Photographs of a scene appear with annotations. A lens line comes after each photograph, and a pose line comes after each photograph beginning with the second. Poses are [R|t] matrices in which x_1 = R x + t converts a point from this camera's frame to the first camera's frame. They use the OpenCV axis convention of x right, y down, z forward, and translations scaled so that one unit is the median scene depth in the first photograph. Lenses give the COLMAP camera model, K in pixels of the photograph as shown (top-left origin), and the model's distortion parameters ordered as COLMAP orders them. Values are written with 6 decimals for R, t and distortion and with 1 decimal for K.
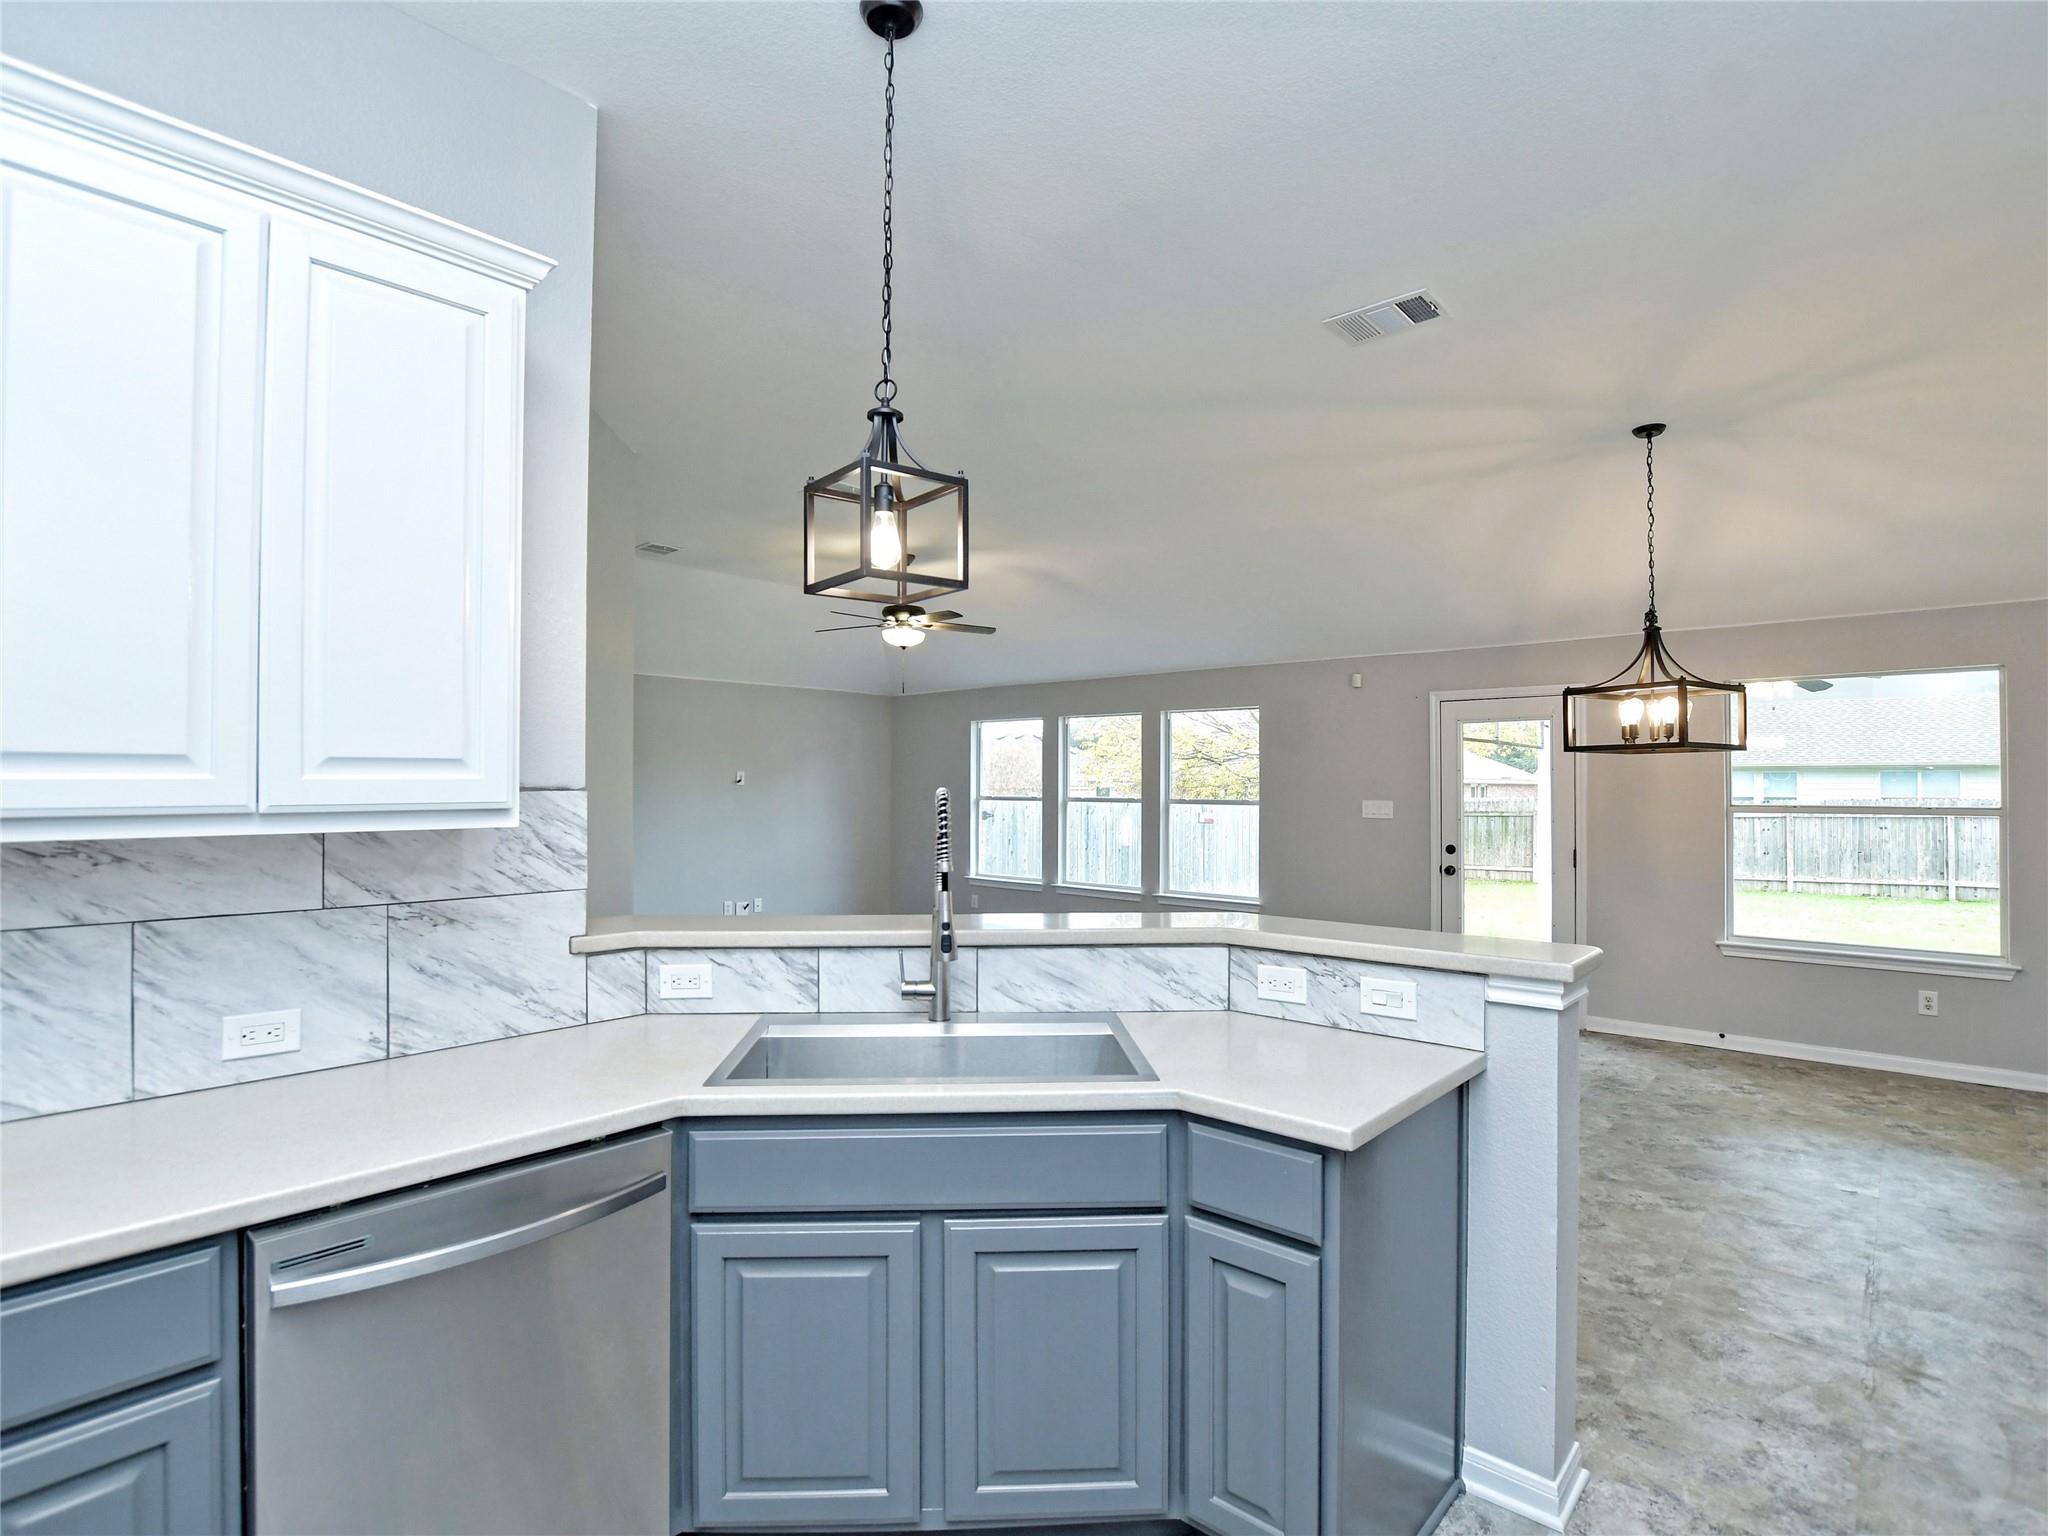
lens RADIAL K [[1010.2, 0, 1009.6], [0, 1010.2, 771.4], [0, 0, 1]] dist [-0.031087, 0.001828]
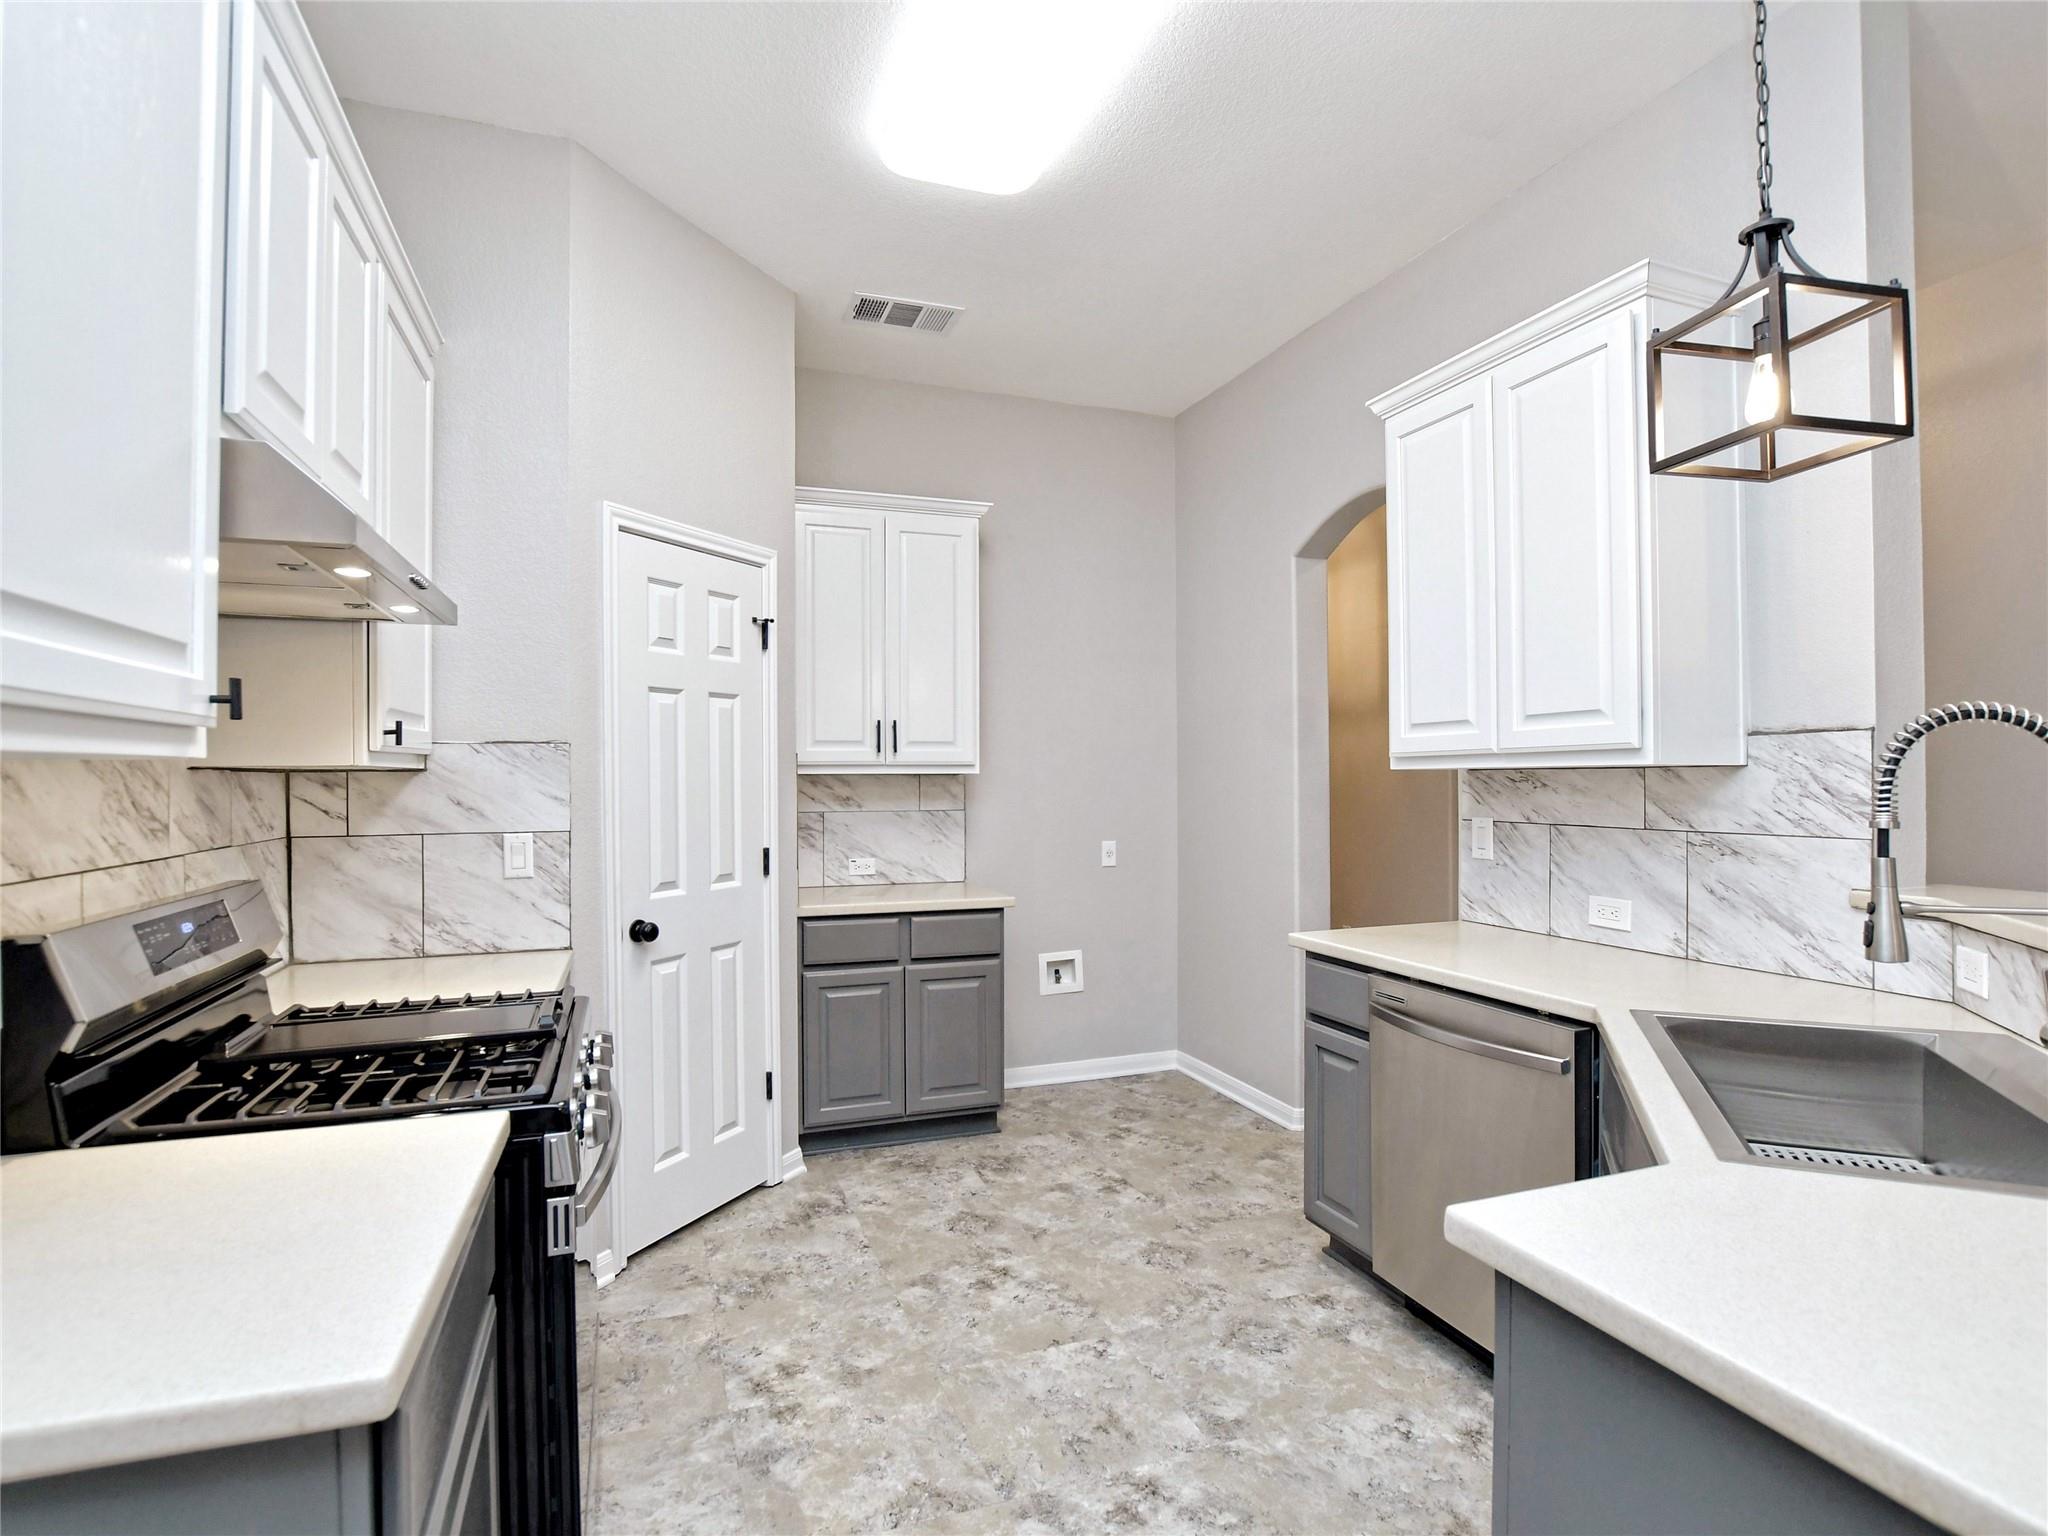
lens RADIAL K [[1010.2, 0, 1009.6], [0, 1010.2, 771.4], [0, 0, 1]] dist [-0.031087, 0.001828]
pose [[-0.471828, -0.007174, -0.881661, 0.686639], [0.015321, 0.999749, -0.016334, 0.055963], [0.881557, -0.021215, -0.471600, 0.701047]]
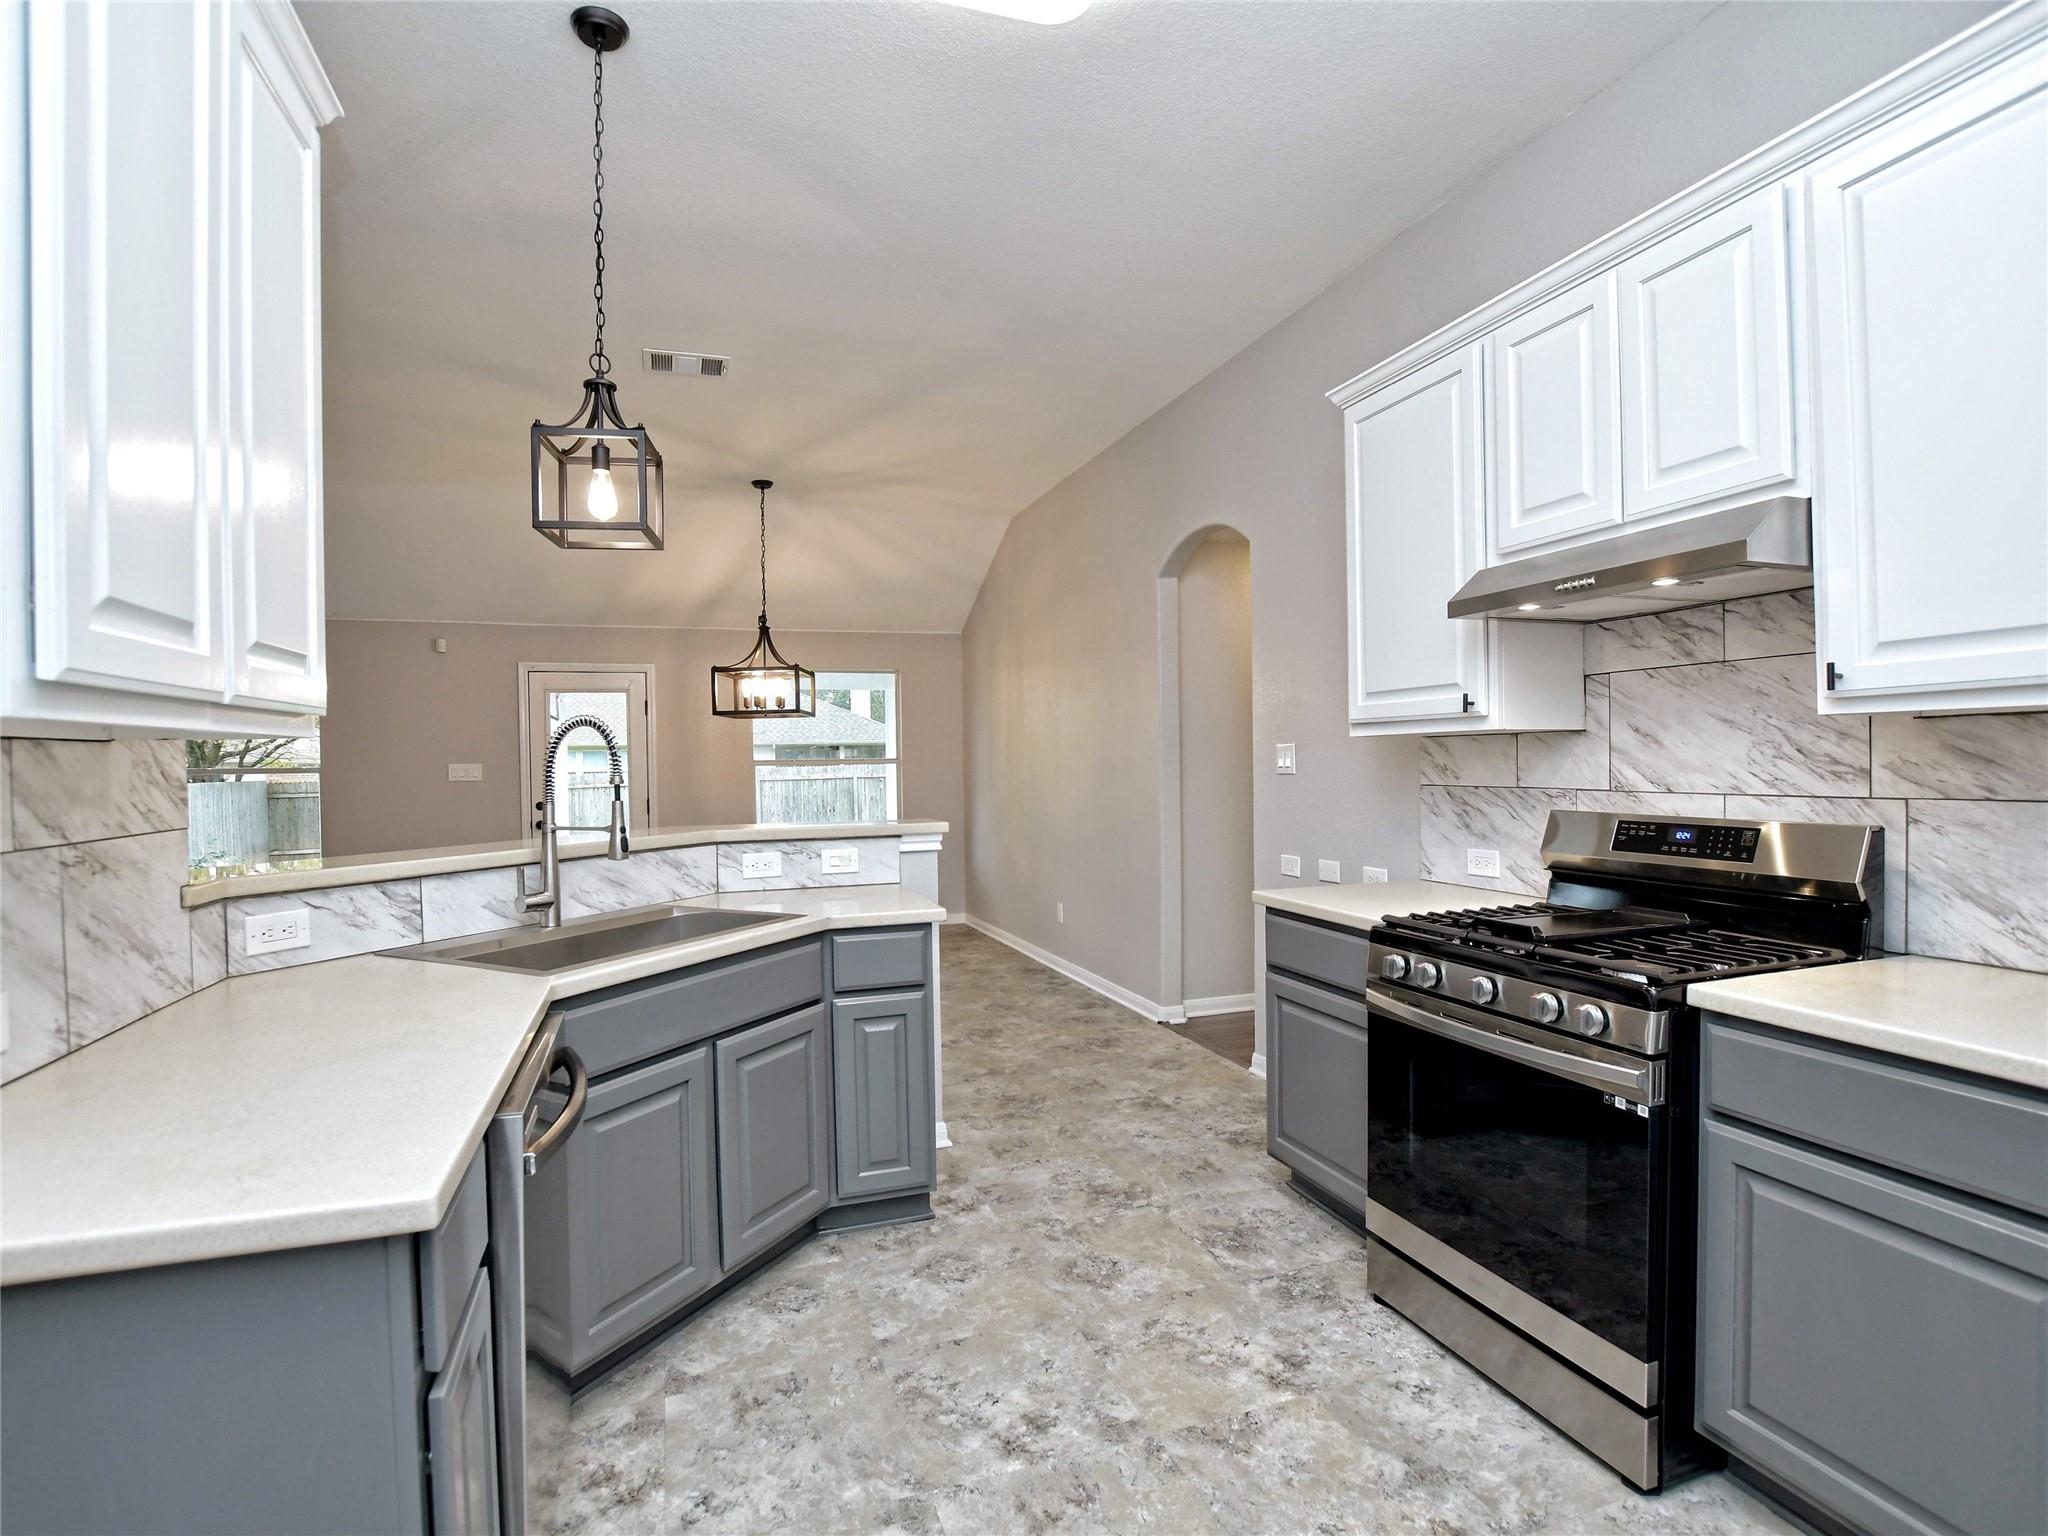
lens RADIAL K [[1010.2, 0, 1009.6], [0, 1010.2, 771.4], [0, 0, 1]] dist [-0.031087, 0.001828]
pose [[0.487793, -0.019422, 0.872743, -0.755938], [0.004505, 0.999795, 0.019731, 0.055602], [-0.872948, -0.005693, 0.487780, 0.027886]]
